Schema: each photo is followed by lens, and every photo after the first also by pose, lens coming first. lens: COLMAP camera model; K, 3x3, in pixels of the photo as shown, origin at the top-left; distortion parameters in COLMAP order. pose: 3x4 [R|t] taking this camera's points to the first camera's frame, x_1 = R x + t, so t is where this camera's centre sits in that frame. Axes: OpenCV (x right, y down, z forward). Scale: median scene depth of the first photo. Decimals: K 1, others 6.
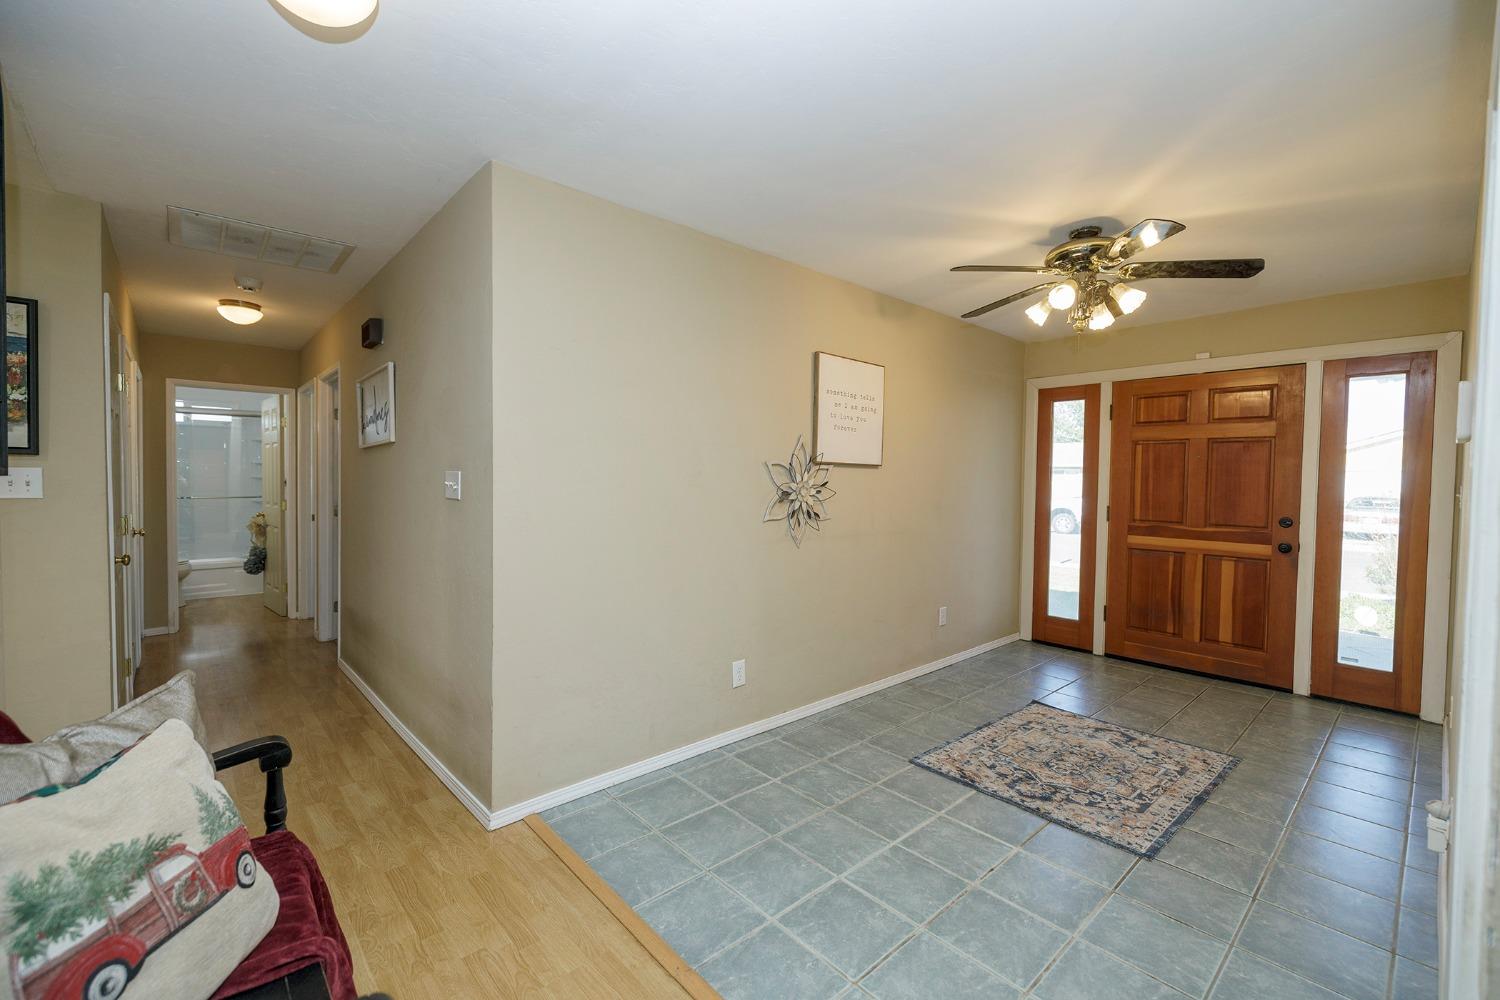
lens RADIAL K [[628.7, 0, 740.6], [0, 628.7, 494.9], [0, 0, 1]] dist [0.002017, 0.000050]
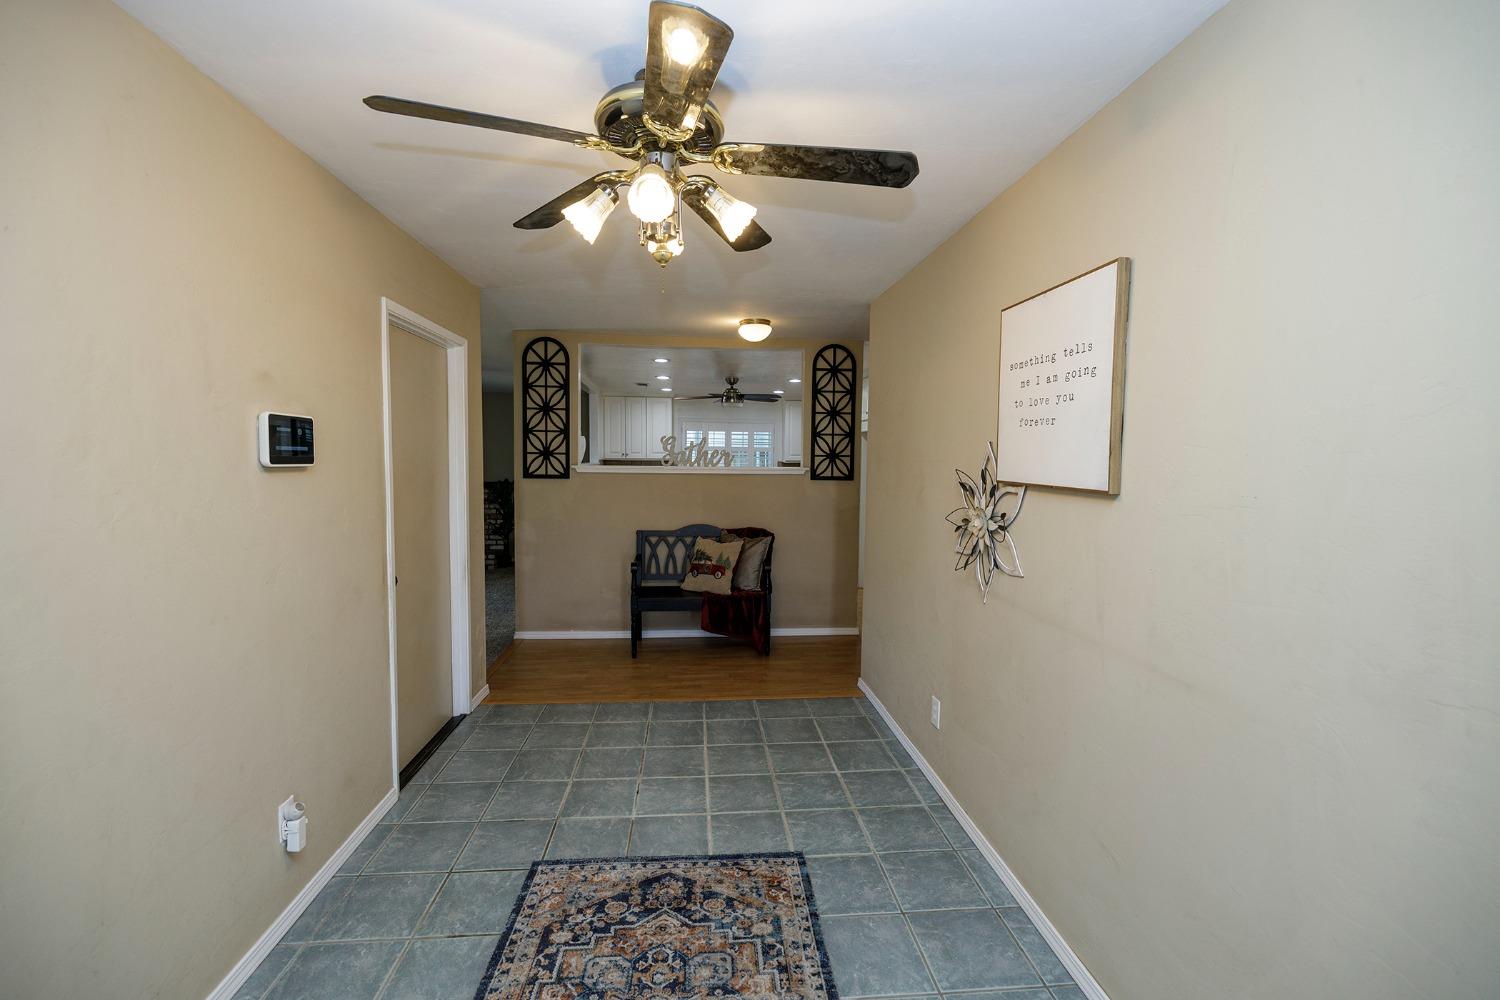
lens RADIAL K [[626.9, 0, 750.0], [0, 626.9, 500.0], [0, 0, 1]] dist [0.001653, 0.000148]
pose [[-0.589115, 0.036550, -0.807222, 0.857414], [-0.040494, 0.996386, 0.074668, -0.076874], [0.807034, 0.076675, -0.585506, 1.264513]]
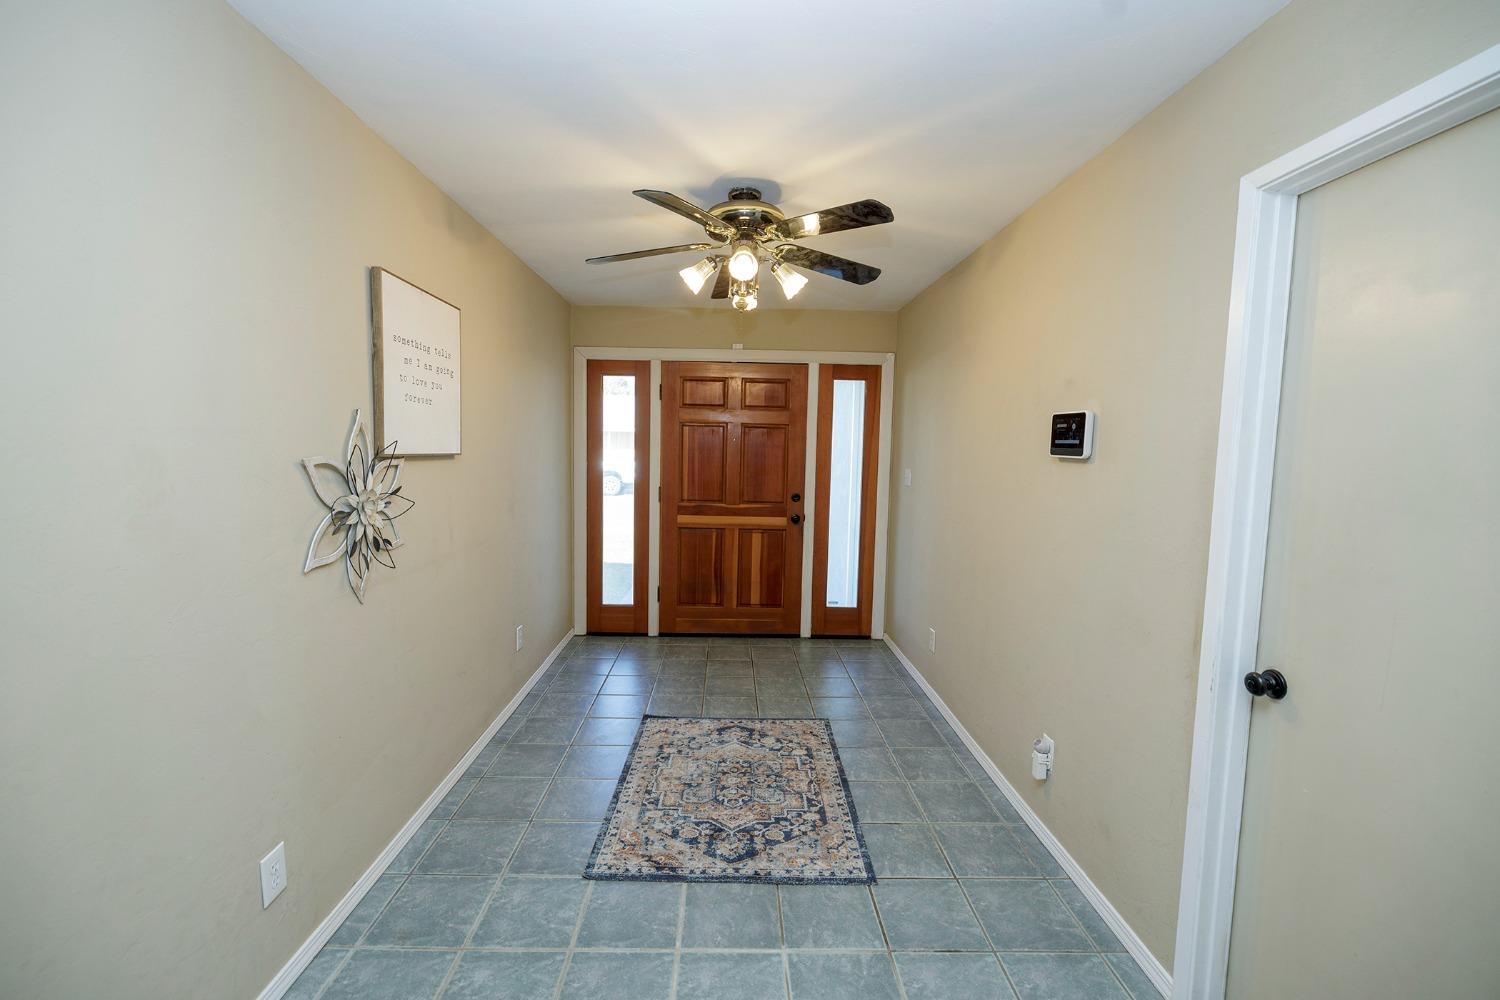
lens RADIAL K [[628.7, 0, 740.6], [0, 628.7, 494.9], [0, 0, 1]] dist [0.002017, 0.000050]
pose [[0.651098, -0.061262, 0.756517, -0.122761], [0.009763, 0.997331, 0.072360, -0.059197], [-0.758931, -0.039727, 0.649958, 0.378089]]
